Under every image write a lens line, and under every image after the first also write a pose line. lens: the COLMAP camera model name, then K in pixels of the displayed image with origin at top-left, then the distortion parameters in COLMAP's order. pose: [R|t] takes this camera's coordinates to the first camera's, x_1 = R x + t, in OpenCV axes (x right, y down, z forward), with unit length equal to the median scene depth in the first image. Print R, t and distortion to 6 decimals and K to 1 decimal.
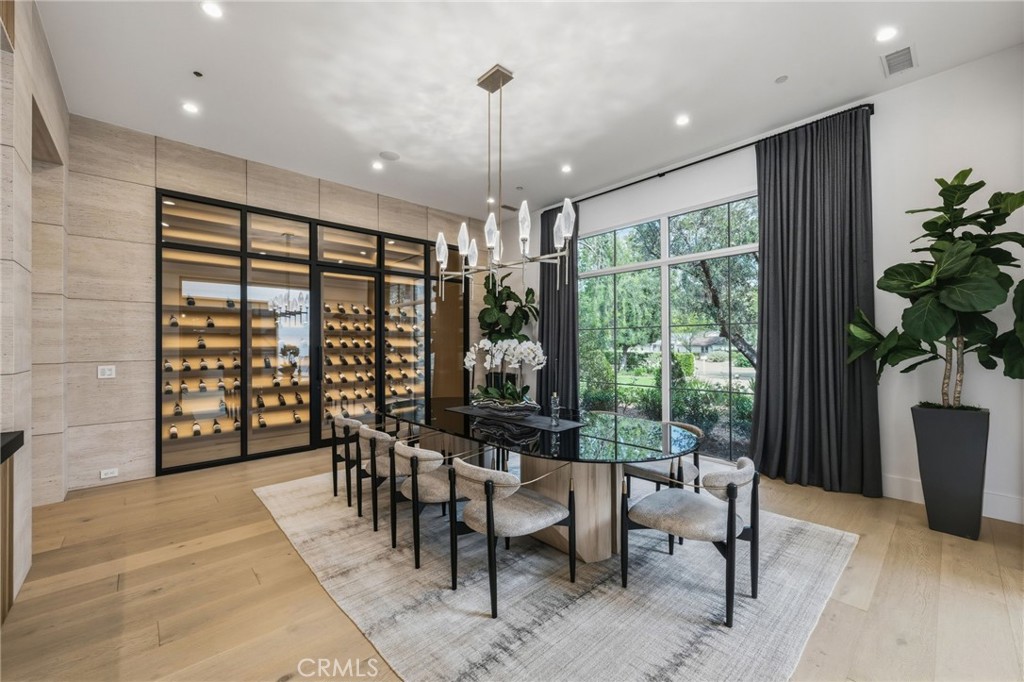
lens RADIAL K [[416.2, 0, 513.0], [0, 416.2, 345.0], [0, 0, 1]] dist [-0.001800, 0.000149]
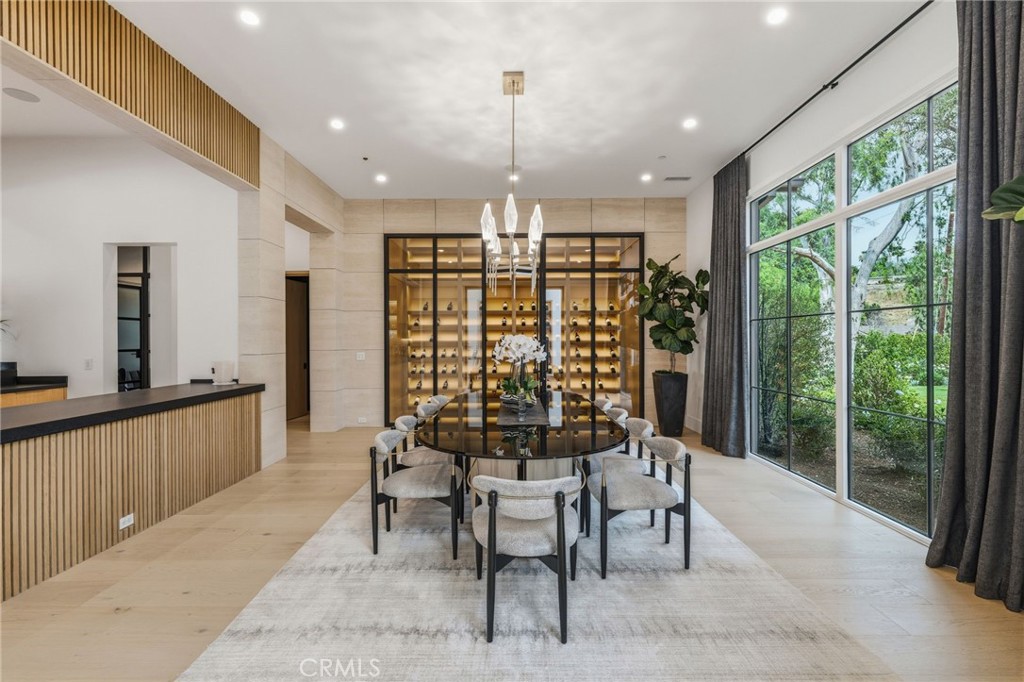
lens RADIAL K [[450.9, 0, 510.4], [0, 450.9, 341.0], [0, 0, 1]] dist [-0.003768, 0.000082]
pose [[0.722599, 0.002964, -0.691261, 0.543332], [0.001492, 0.999982, 0.005847, -0.001977], [0.691266, -0.005256, 0.722582, 0.132297]]
